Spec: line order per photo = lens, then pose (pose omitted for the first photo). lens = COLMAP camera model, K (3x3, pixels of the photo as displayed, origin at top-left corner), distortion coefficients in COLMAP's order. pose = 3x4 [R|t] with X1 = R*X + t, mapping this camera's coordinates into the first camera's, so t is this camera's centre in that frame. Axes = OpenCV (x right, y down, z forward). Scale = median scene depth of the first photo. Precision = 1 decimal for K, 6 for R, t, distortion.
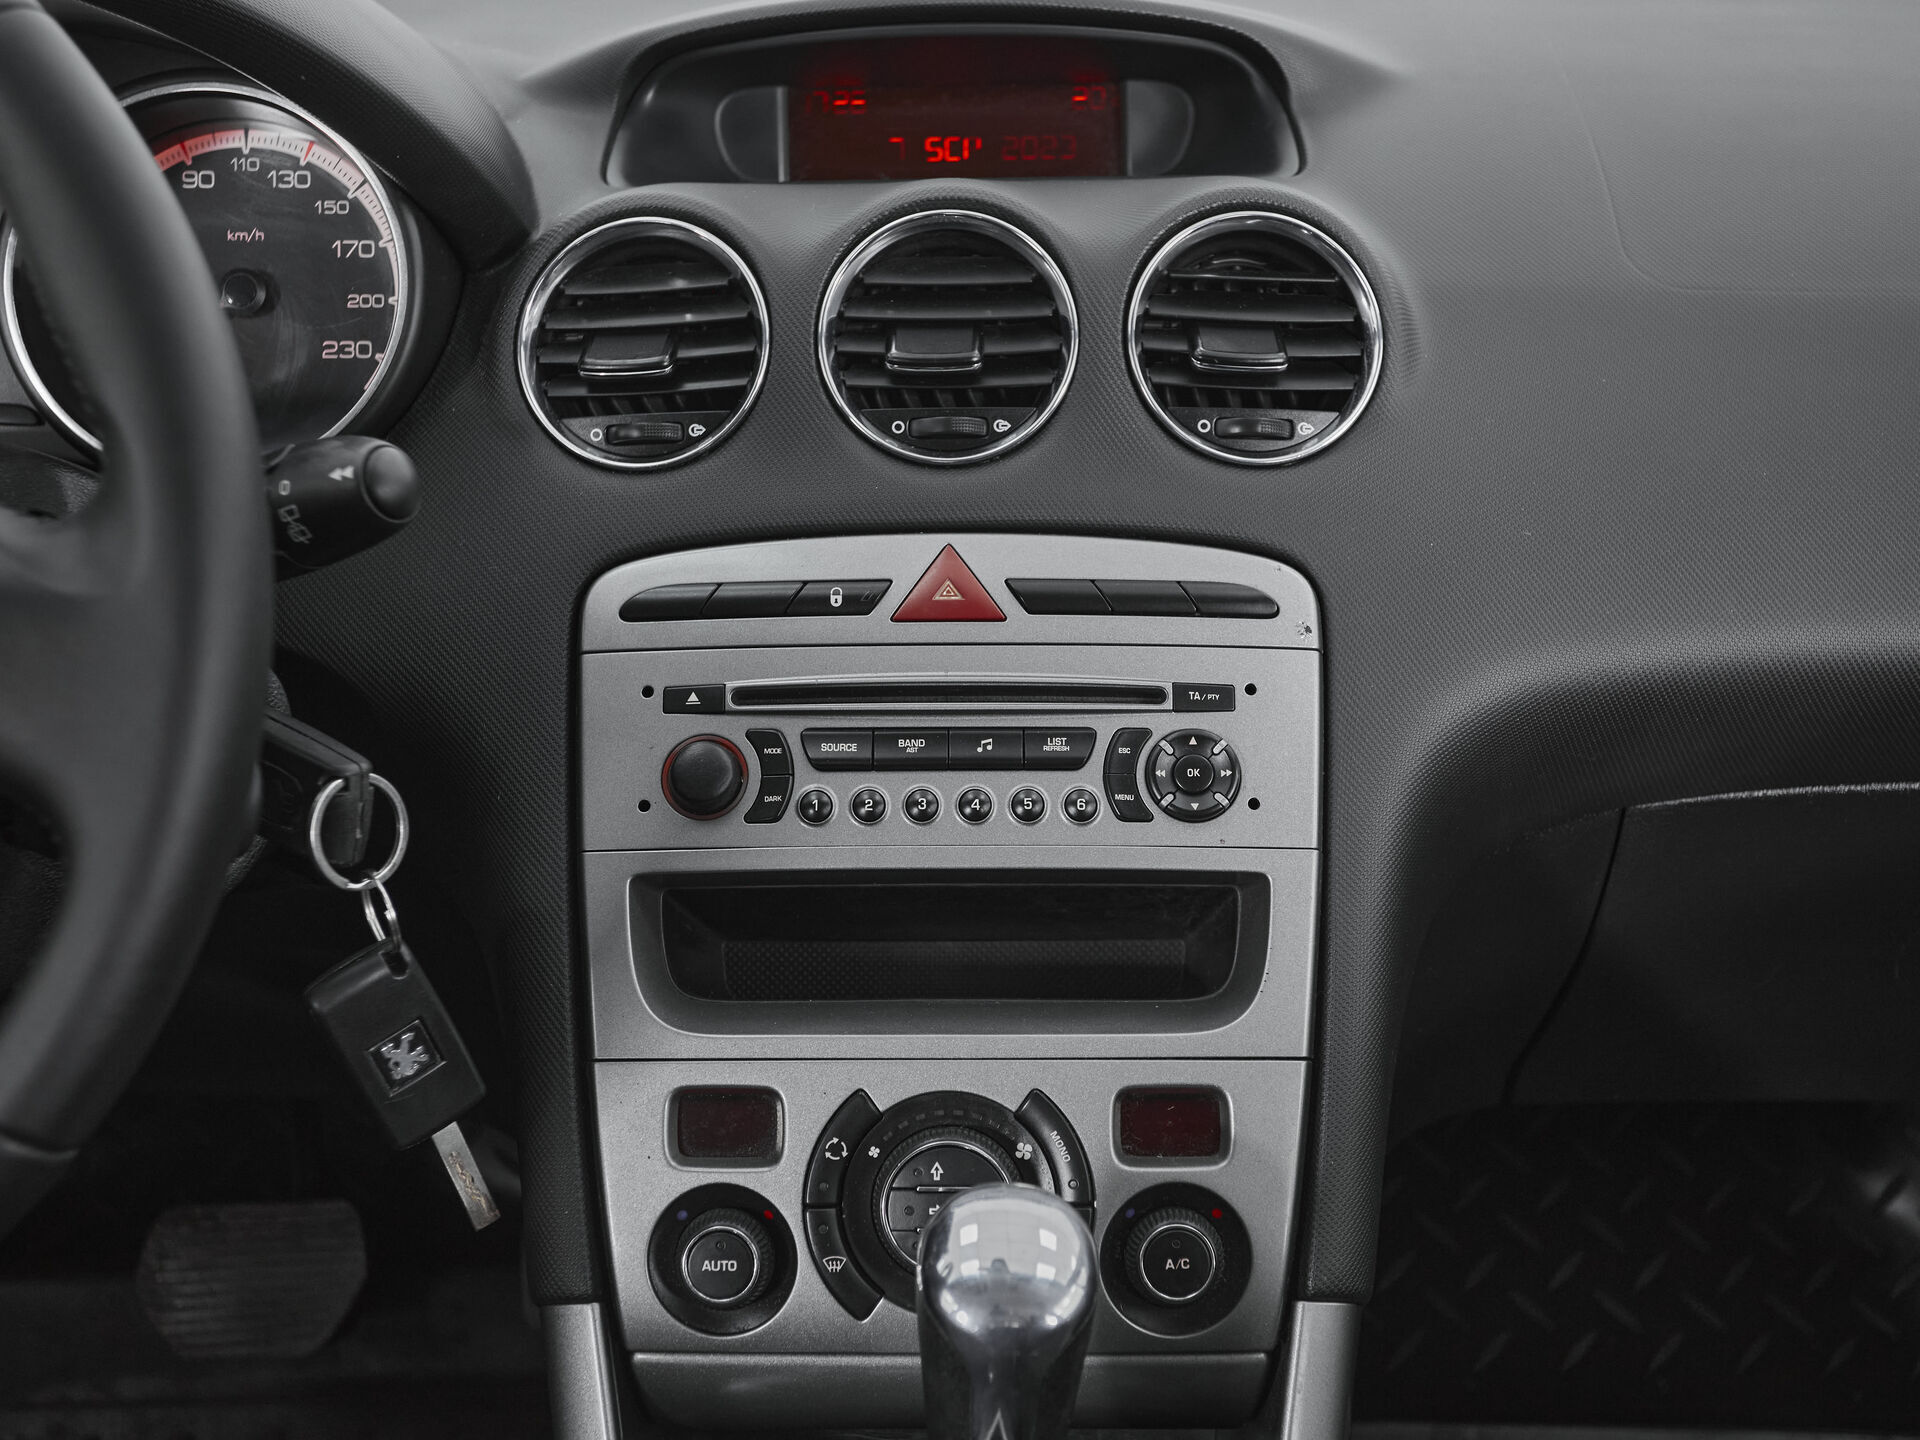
lens RADIAL K [[2427.8, 0, 948.7], [0, 2427.8, 727.5], [0, 0, 1]] dist [0.058578, 0.000000]
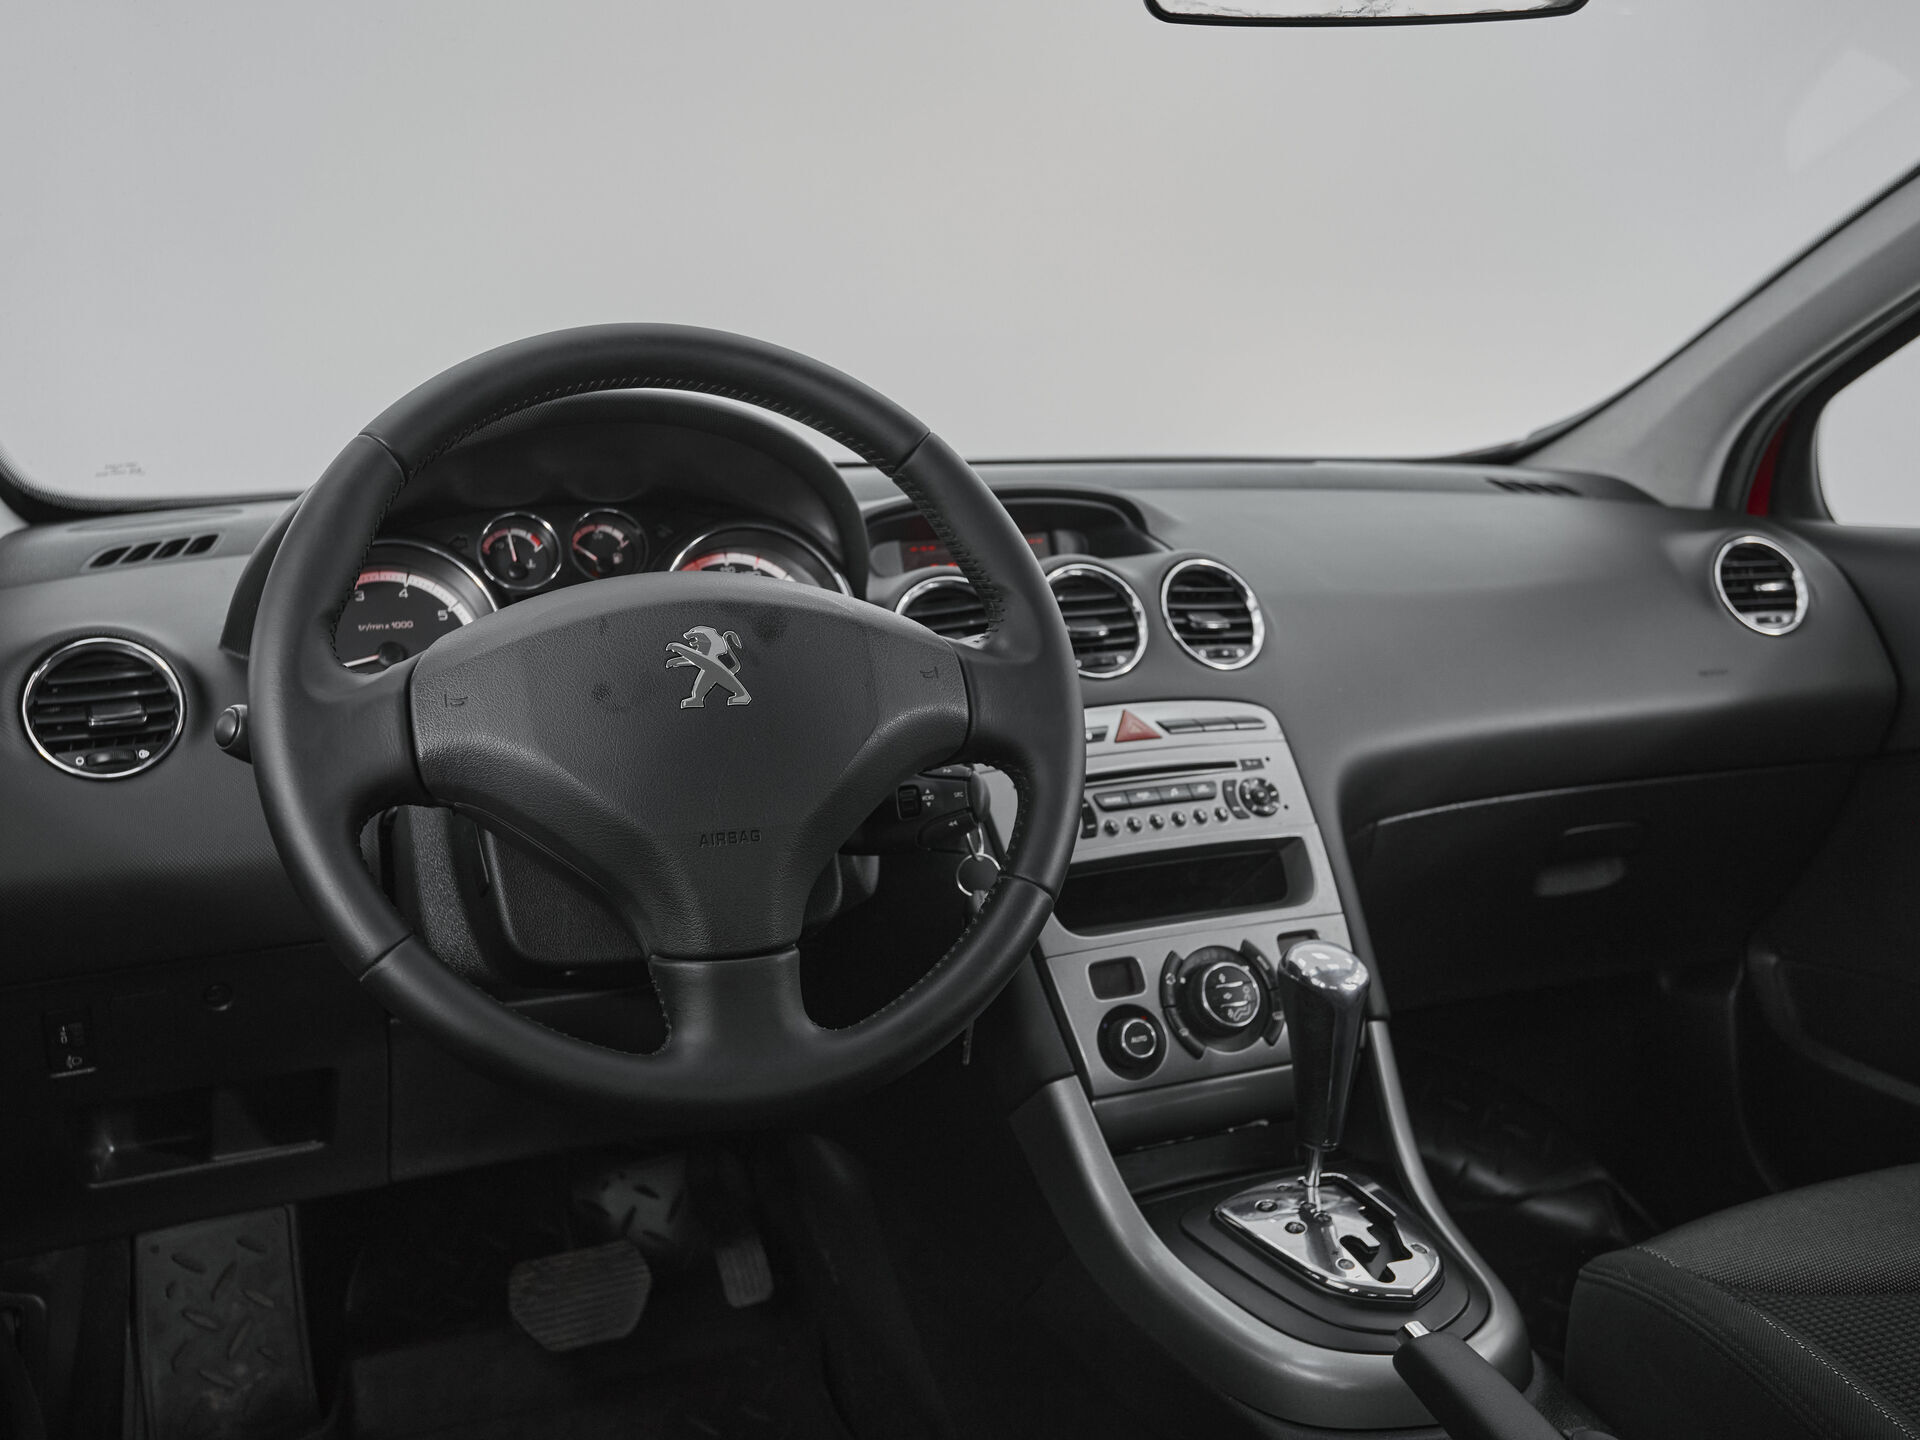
lens RADIAL K [[1789.3, 0, 901.5], [0, 1789.3, 712.2], [0, 0, 1]] dist [-0.019603, 0.000000]
pose [[0.922208, -0.077781, 0.378790, -0.786347], [0.175239, 0.957266, -0.230074, 0.256873], [-0.344708, 0.278555, 0.896428, -0.331412]]
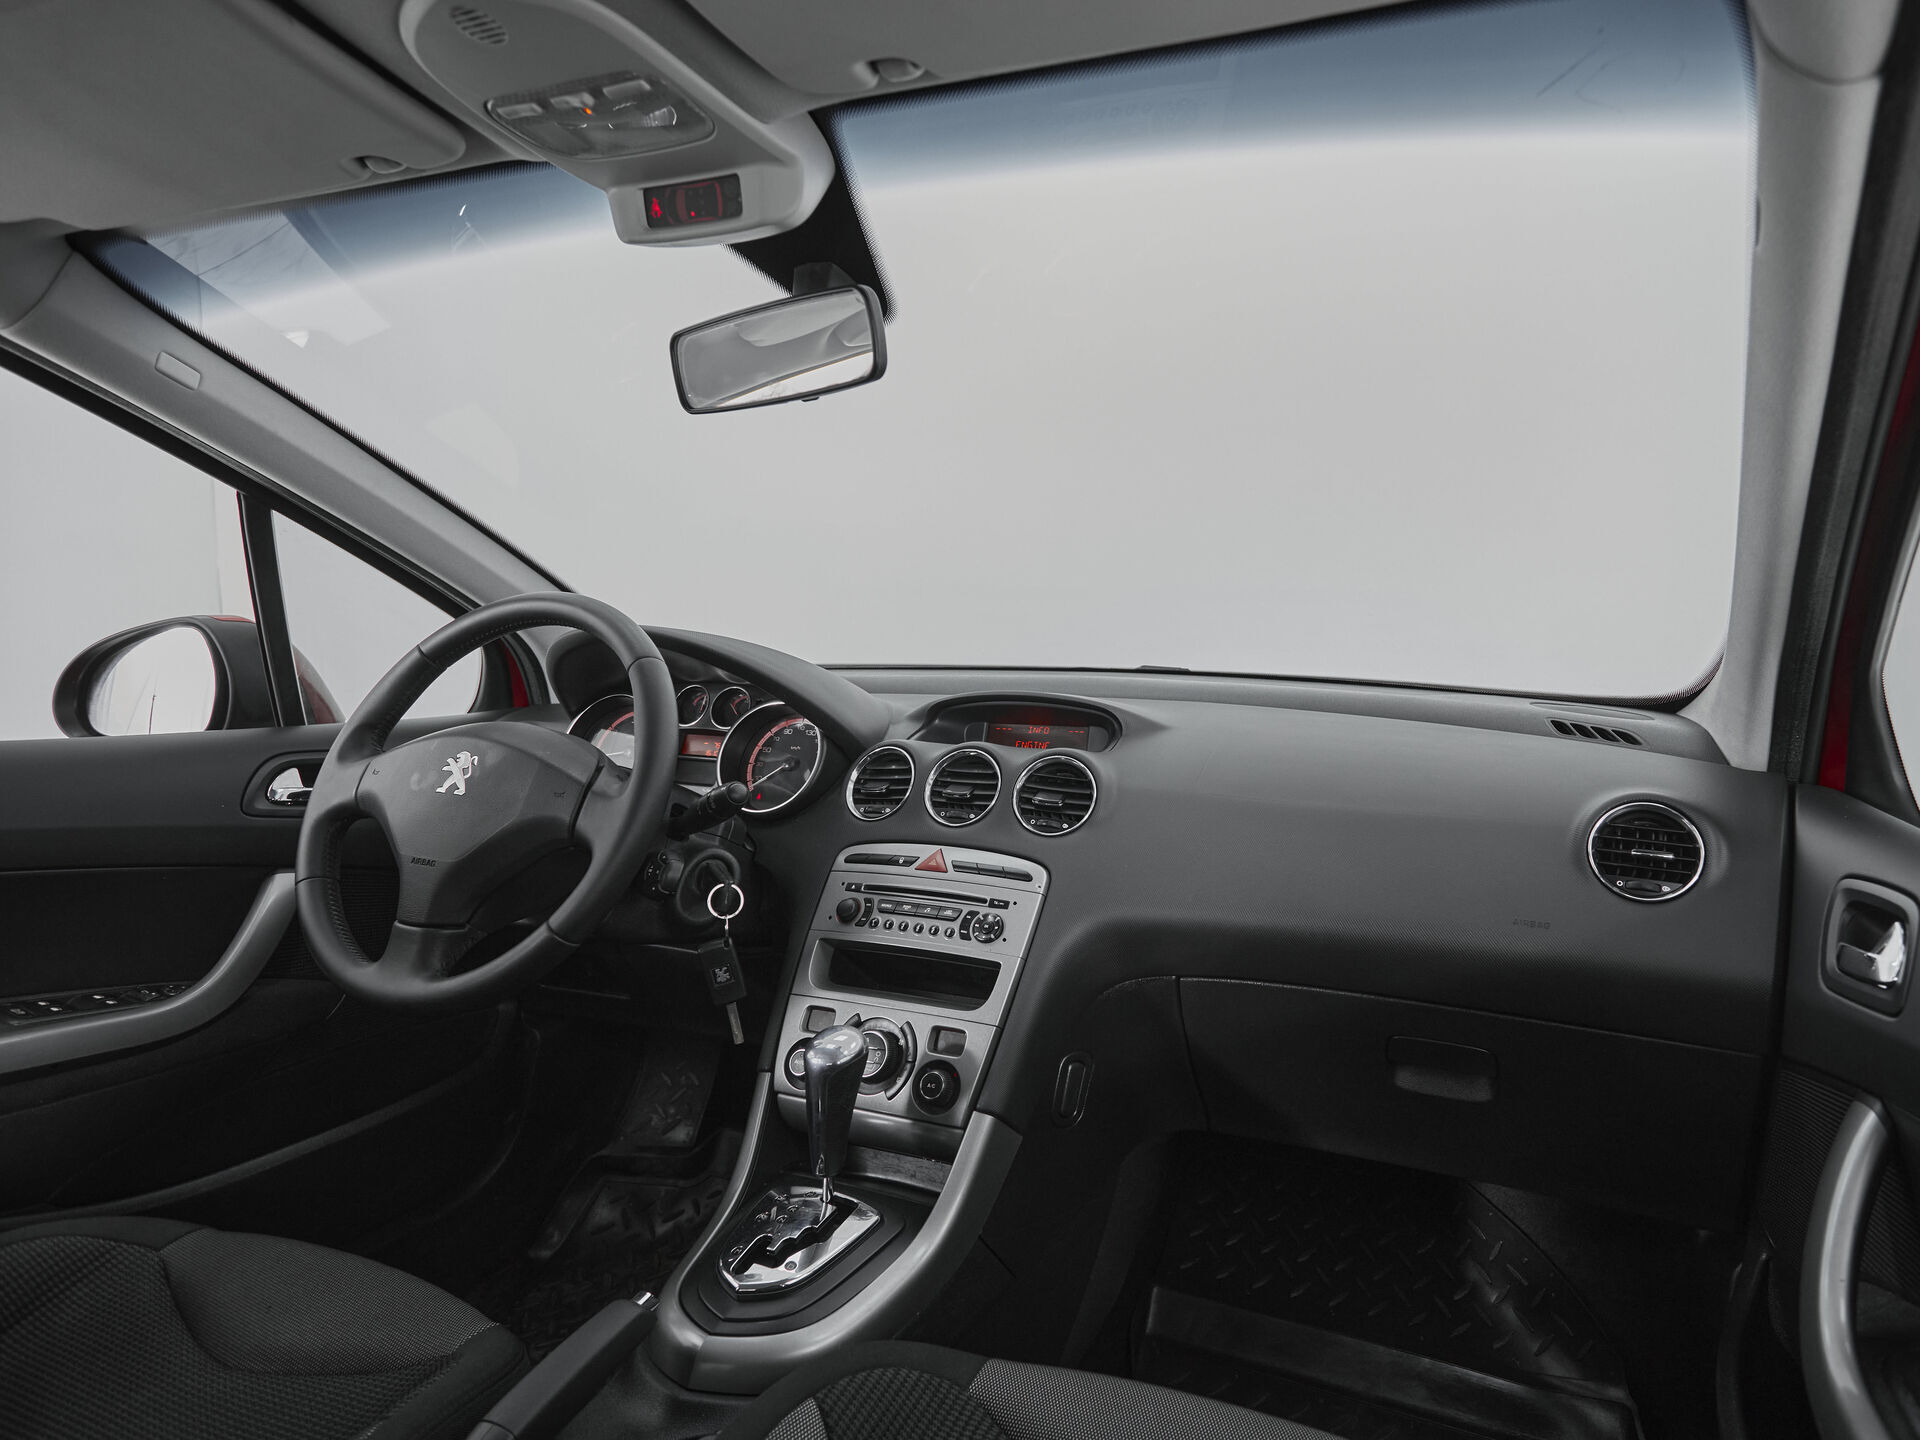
lens RADIAL K [[1131.3, 0, 1098.0], [0, 1131.3, 713.4], [0, 0, 1]] dist [0.009177, -0.001625]
pose [[0.936437, 0.049824, -0.347281, 0.700084], [-0.163133, 0.938184, -0.305284, 0.175585], [0.310603, 0.342532, 0.886678, -0.286105]]
